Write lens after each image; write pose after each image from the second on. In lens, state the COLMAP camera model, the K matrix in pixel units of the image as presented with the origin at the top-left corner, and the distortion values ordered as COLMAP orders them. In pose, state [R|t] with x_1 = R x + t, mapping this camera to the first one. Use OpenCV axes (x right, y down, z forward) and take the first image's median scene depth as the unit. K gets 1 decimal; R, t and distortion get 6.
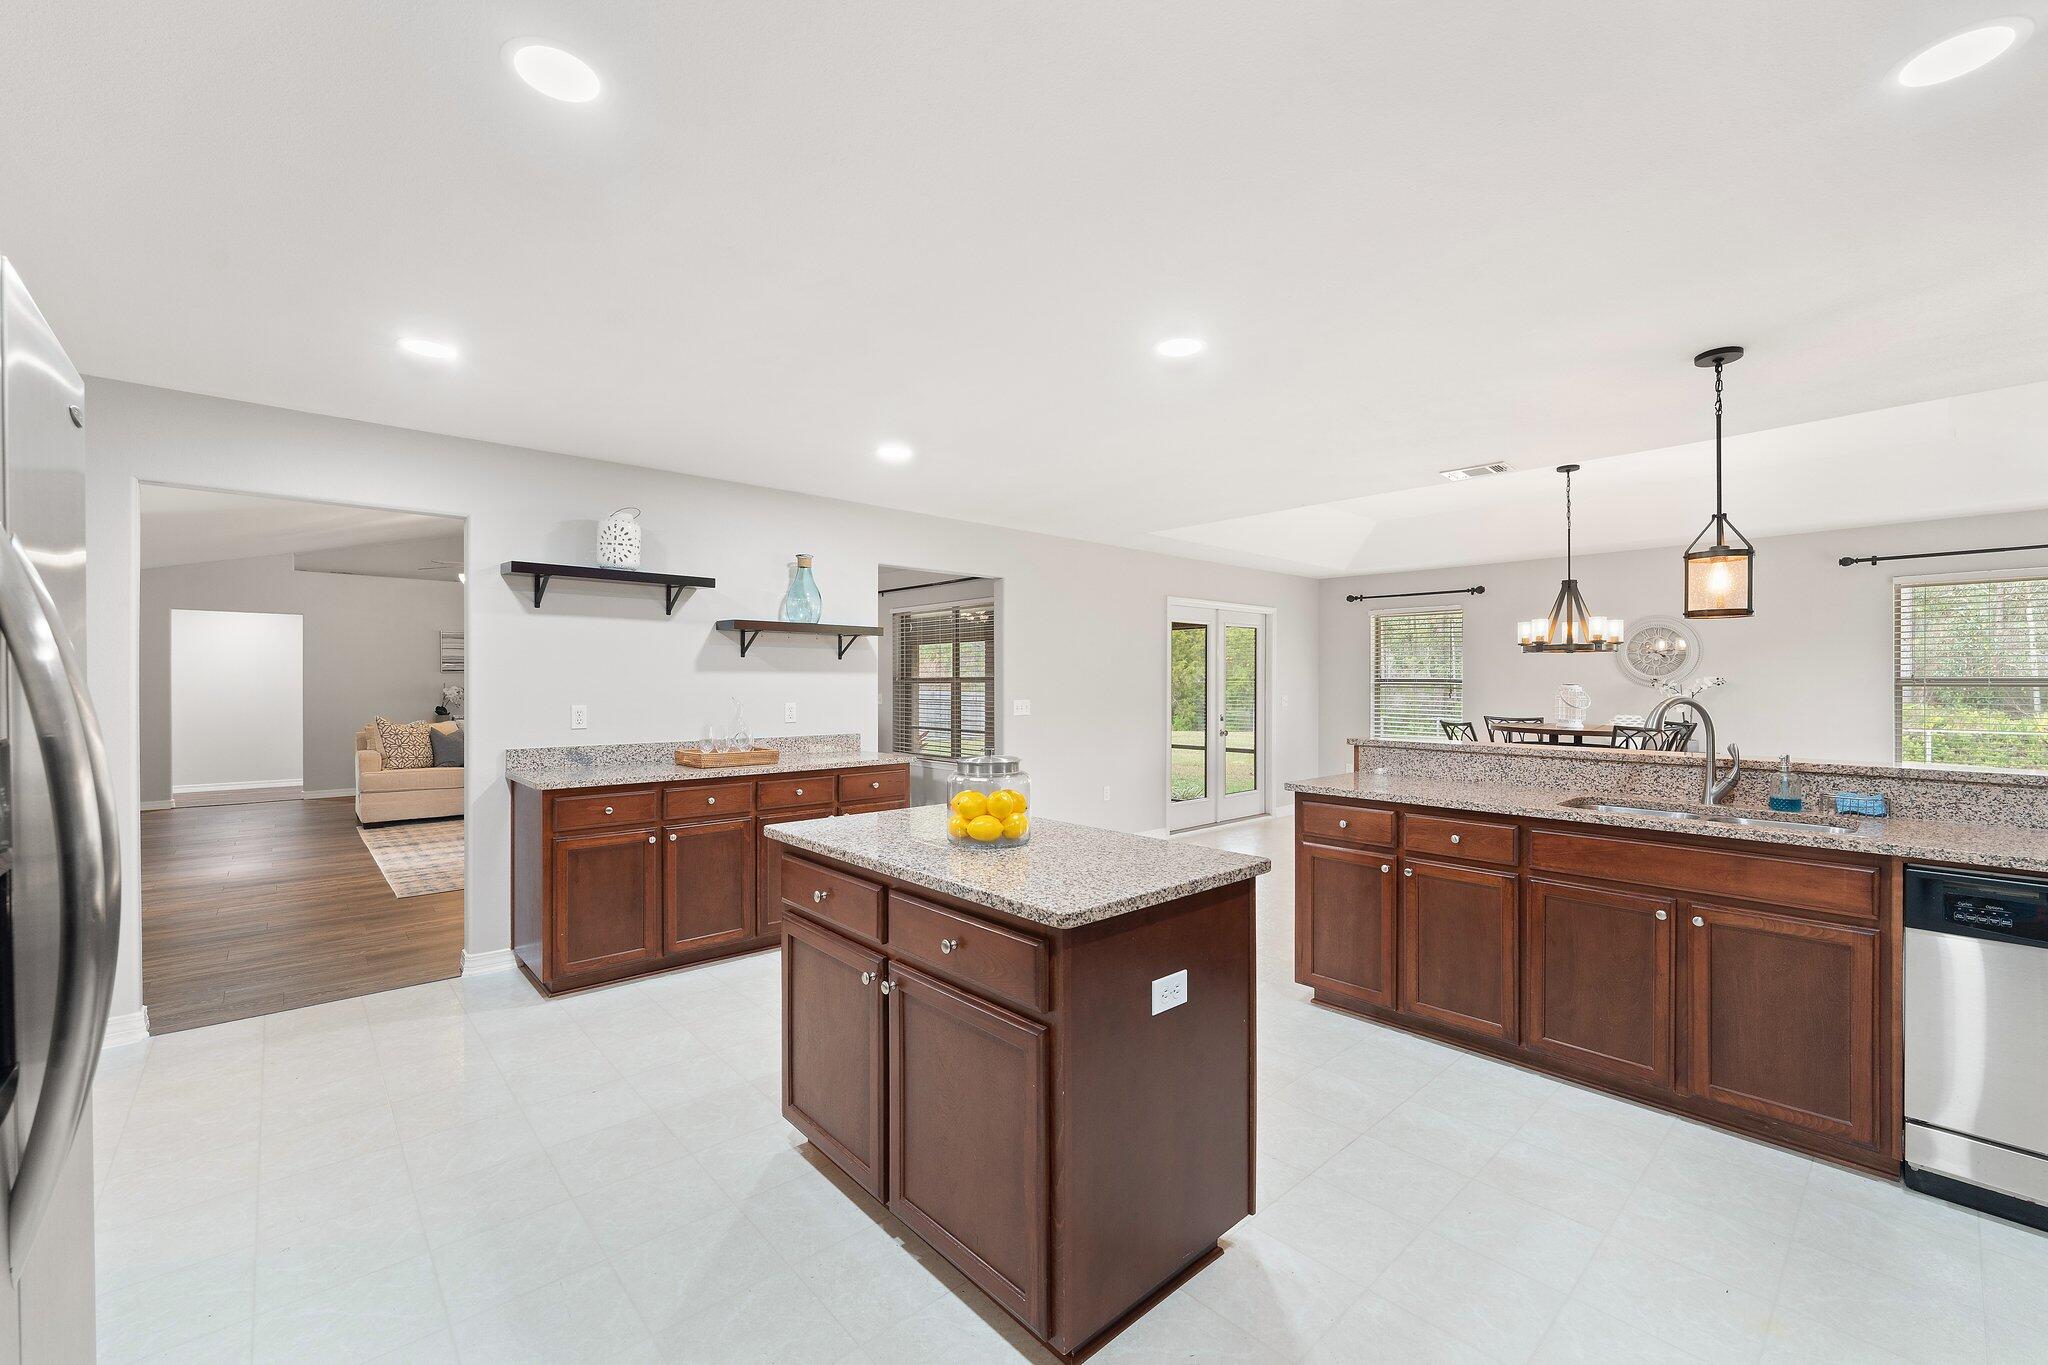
lens RADIAL K [[829.7, 0, 1021.4], [0, 829.7, 687.4], [0, 0, 1]] dist [-0.000996, 0.000487]
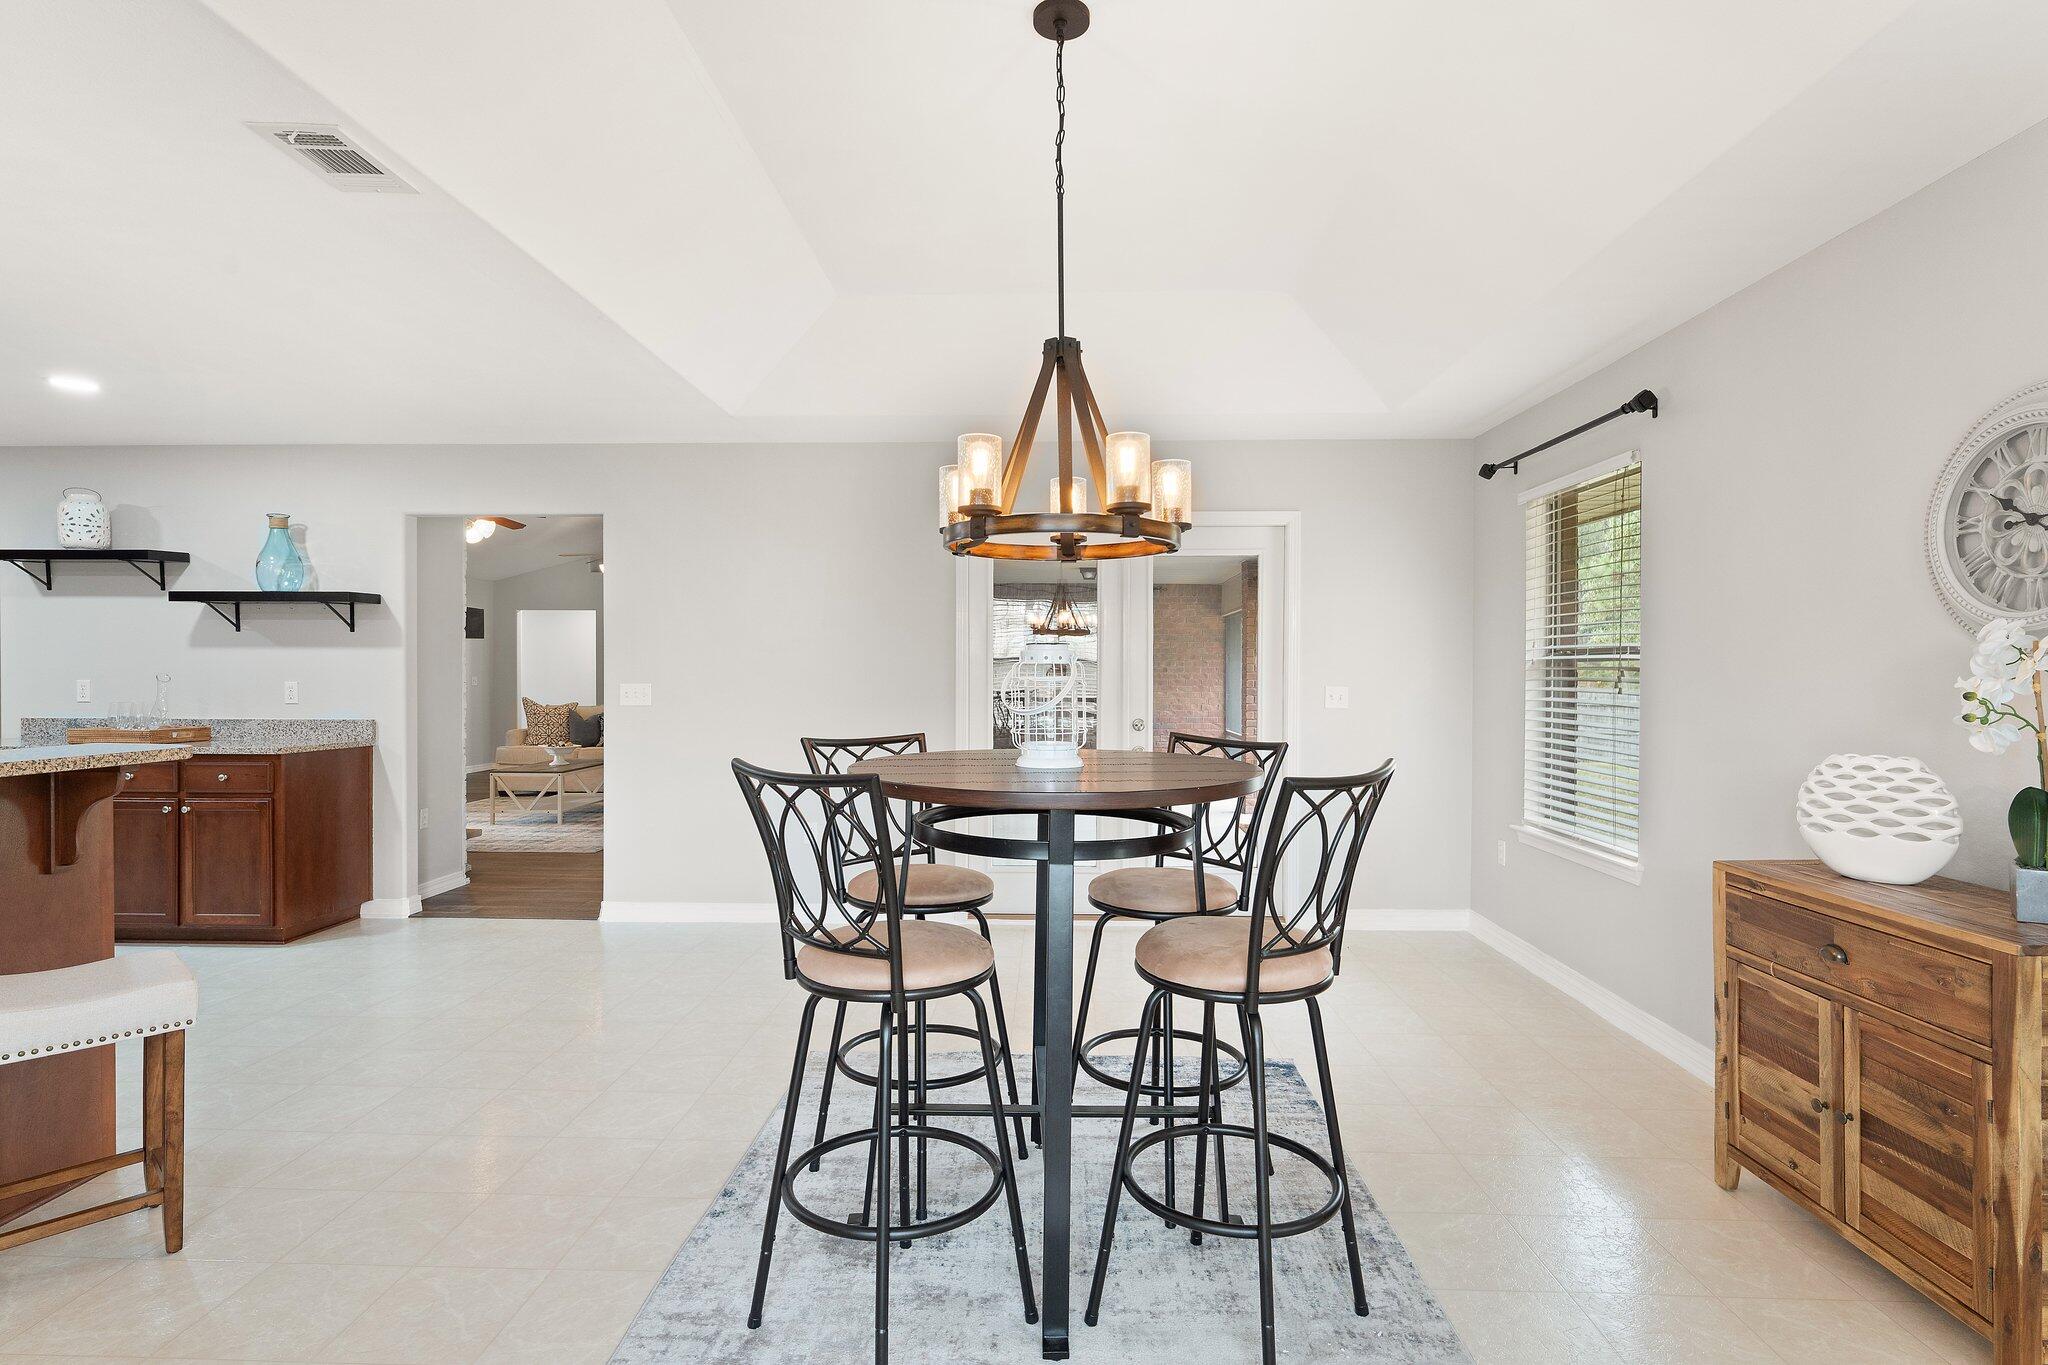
lens RADIAL K [[1015.8, 0, 1030.1], [0, 1015.8, 680.3], [0, 0, 1]] dist [-0.006092, 0.000959]
pose [[0.720572, 0.003475, -0.693372, 1.131815], [-0.005626, 0.999984, -0.000836, 0.014714], [0.693358, 0.004503, 0.720580, 0.830381]]
